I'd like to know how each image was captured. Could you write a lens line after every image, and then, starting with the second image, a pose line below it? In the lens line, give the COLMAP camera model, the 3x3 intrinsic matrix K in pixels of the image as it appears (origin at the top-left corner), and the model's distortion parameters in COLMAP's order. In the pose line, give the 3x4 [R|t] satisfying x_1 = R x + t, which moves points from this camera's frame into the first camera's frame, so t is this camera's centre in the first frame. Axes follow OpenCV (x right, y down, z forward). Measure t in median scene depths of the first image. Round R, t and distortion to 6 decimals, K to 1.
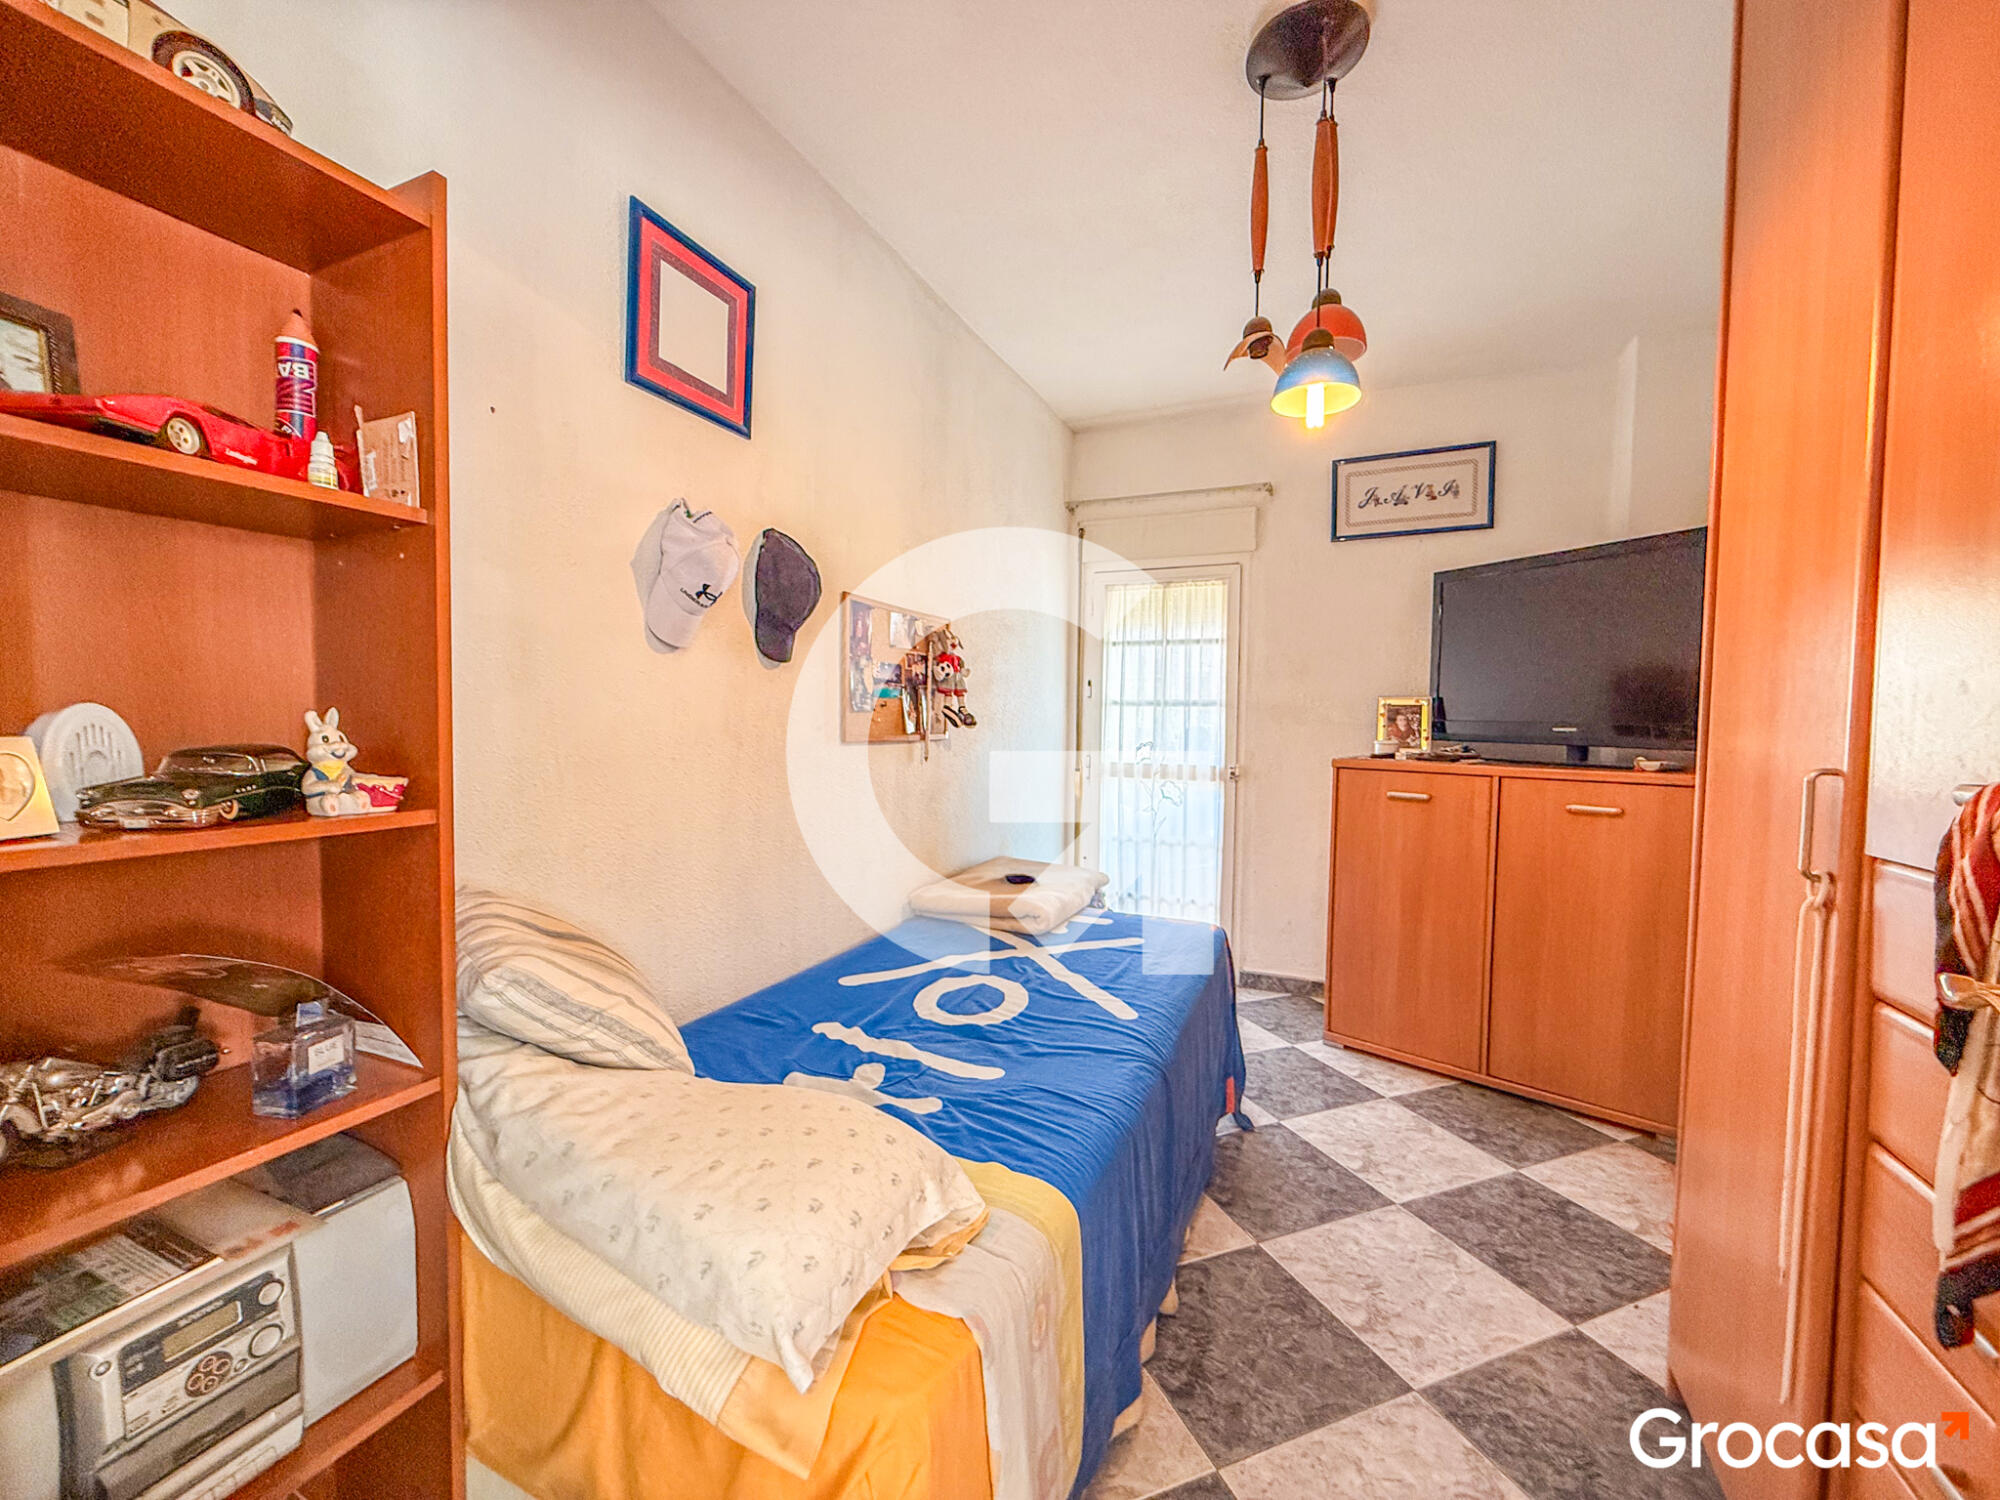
lens RADIAL K [[799.8, 0, 993.2], [0, 799.8, 751.6], [0, 0, 1]] dist [0.001057, -0.000244]
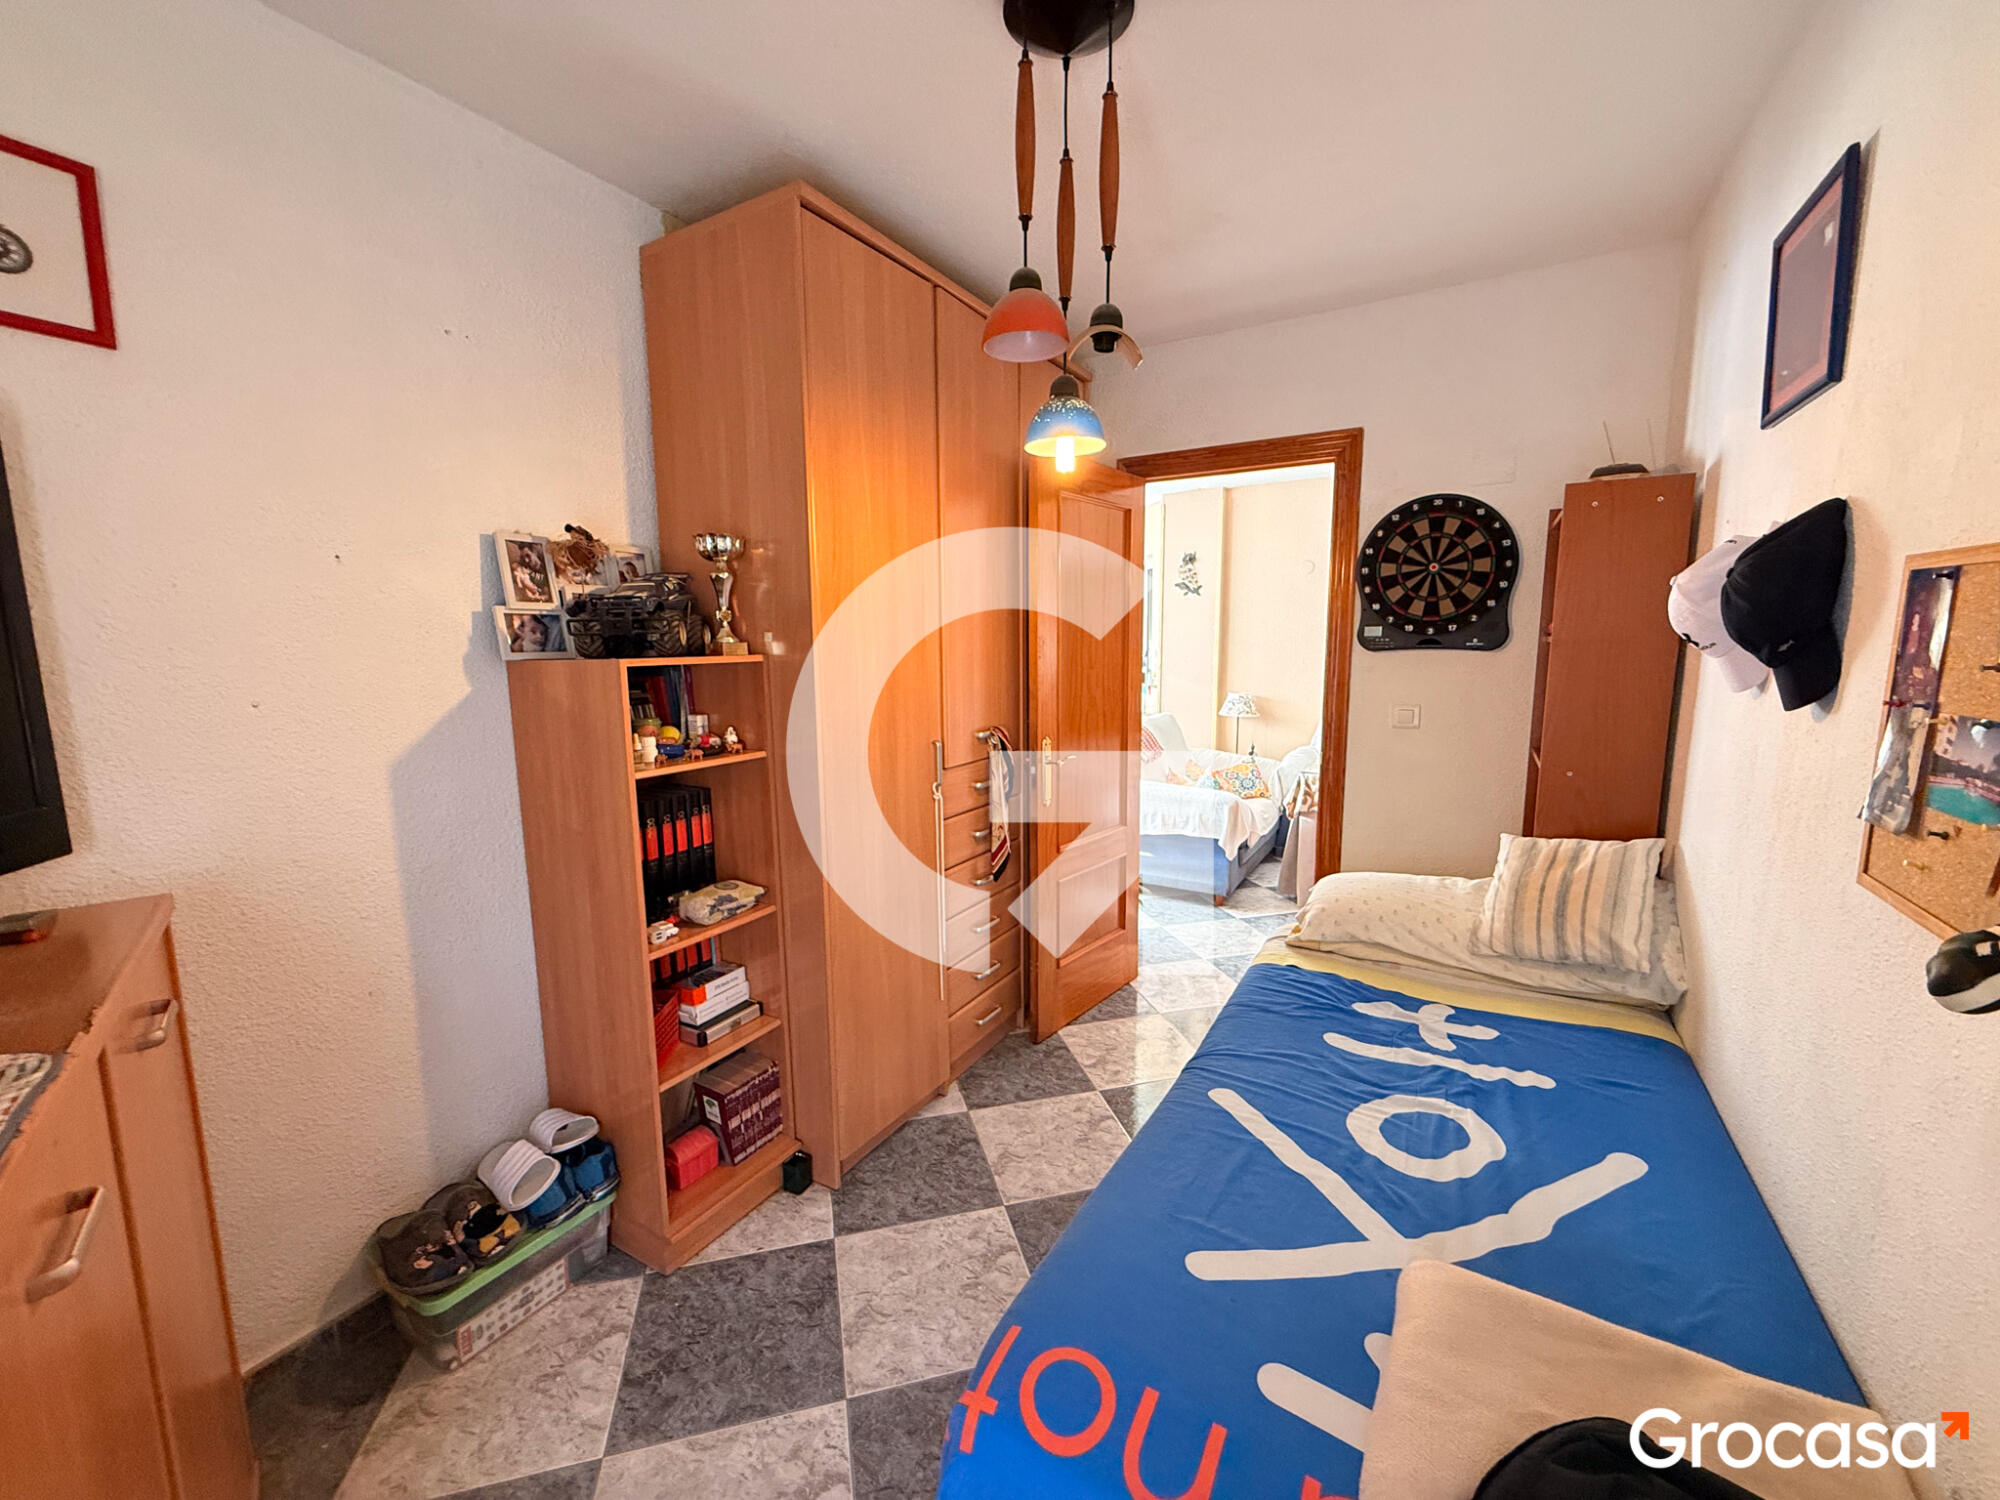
lens RADIAL K [[799.8, 0, 1002.2], [0, 799.8, 750.8], [0, 0, 1]] dist [0.001057, -0.000244]
pose [[-0.993943, -0.016497, 0.108650, 0.292984], [0.003539, 0.983350, 0.181687, -0.198109], [-0.109839, 0.180971, -0.977336, 1.693300]]
